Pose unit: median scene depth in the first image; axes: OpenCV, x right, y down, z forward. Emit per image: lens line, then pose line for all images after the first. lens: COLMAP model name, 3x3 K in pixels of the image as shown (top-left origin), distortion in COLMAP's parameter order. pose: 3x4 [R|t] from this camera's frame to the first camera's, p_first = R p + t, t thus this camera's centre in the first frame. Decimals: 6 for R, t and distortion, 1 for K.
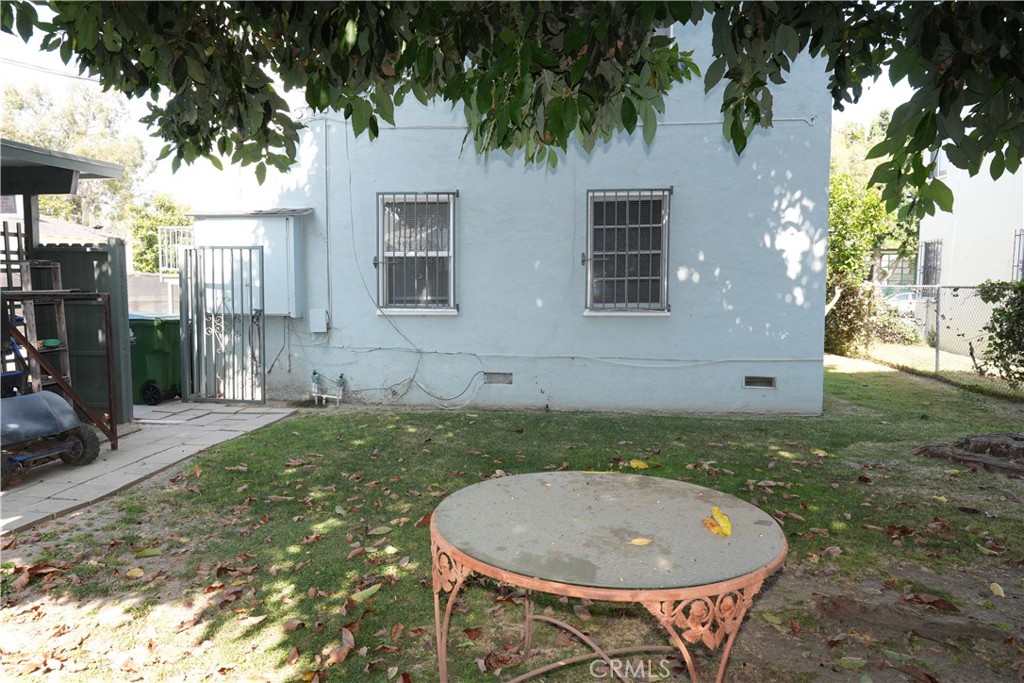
lens RADIAL K [[701.6, 0, 512.0], [0, 701.6, 341.5], [0, 0, 1]] dist [0.005798, 0.002158]
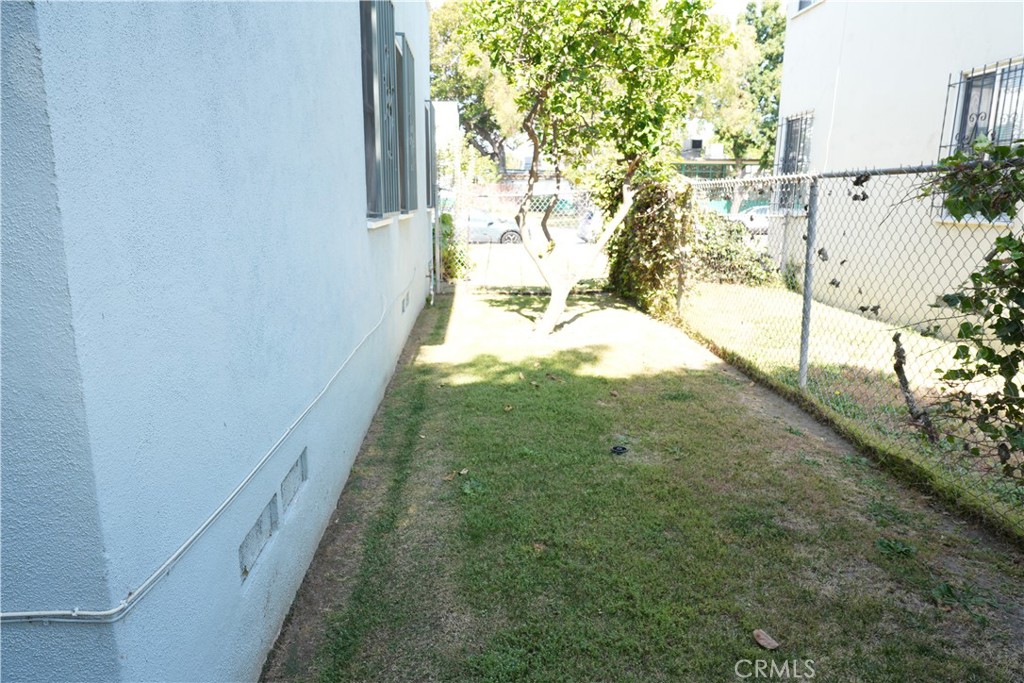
lens RADIAL K [[701.6, 0, 512.0], [0, 701.6, 341.5], [0, 0, 1]] dist [0.005798, 0.002158]
pose [[0.986305, -0.026032, 0.162866, 0.294526], [0.006166, 0.992595, 0.121316, -0.027527], [-0.164818, -0.118650, 0.979162, 0.498811]]
